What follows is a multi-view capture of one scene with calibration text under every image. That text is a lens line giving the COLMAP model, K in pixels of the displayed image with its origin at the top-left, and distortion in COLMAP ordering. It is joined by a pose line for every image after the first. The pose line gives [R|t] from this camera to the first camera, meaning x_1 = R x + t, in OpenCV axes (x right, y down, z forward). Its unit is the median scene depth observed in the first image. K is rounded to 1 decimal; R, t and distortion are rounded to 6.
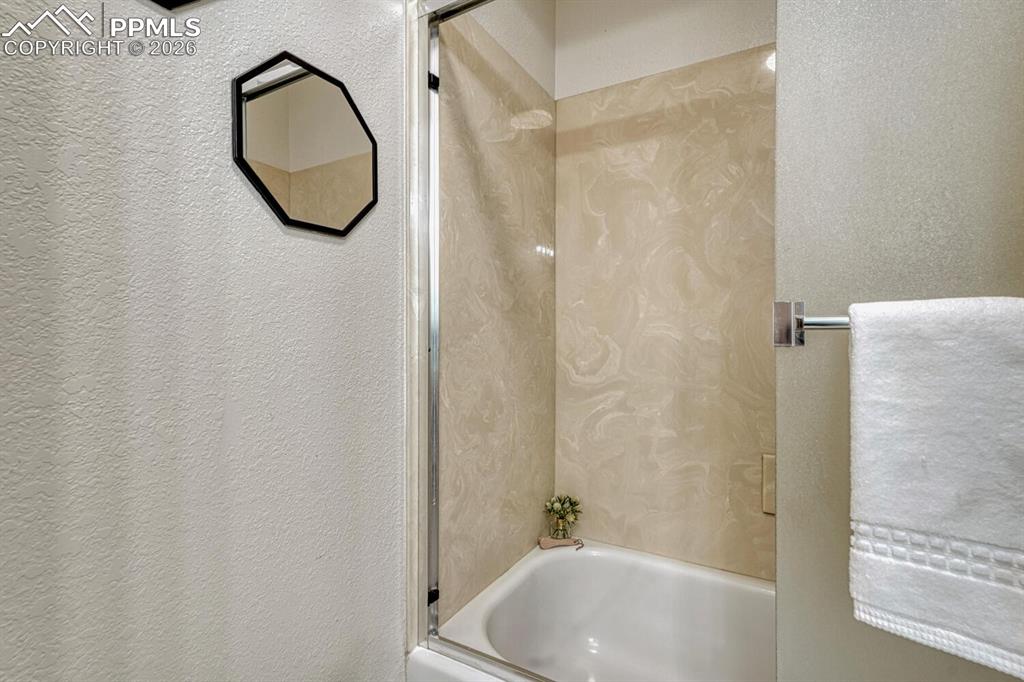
lens RADIAL K [[439.7, 0, 514.2], [0, 439.7, 336.9], [0, 0, 1]] dist [0.003911, 0.000320]
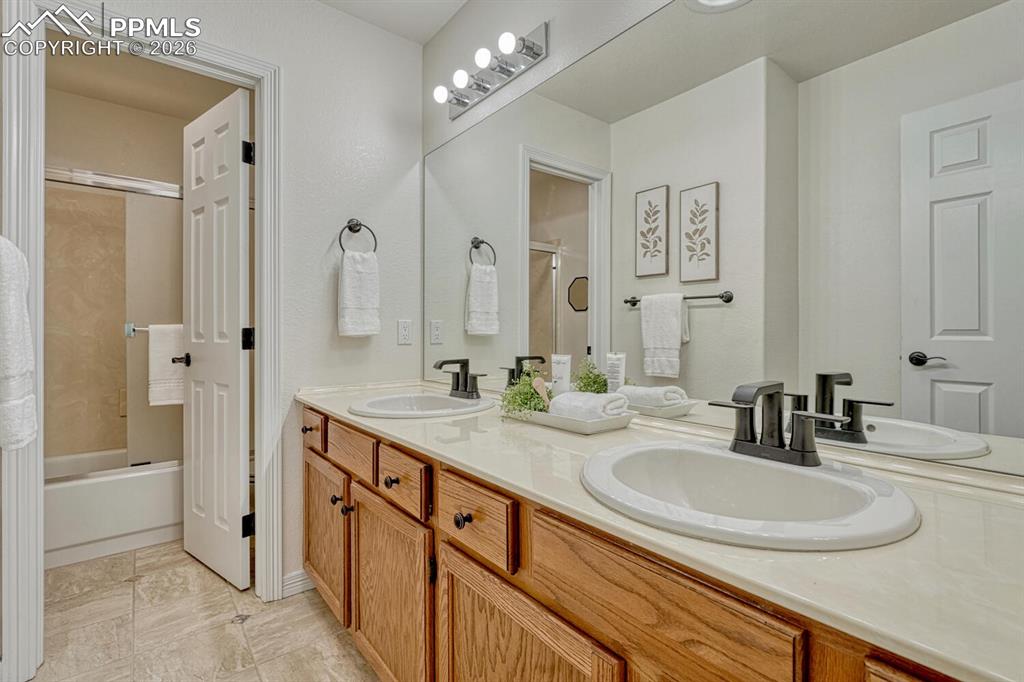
lens RADIAL K [[439.7, 0, 514.2], [0, 439.7, 336.9], [0, 0, 1]] dist [0.003911, 0.000320]
pose [[0.306978, -0.003337, 0.951711, -0.859658], [0.001594, 0.999994, 0.002992, 0.009892], [-0.951715, 0.000598, 0.306982, -1.438428]]
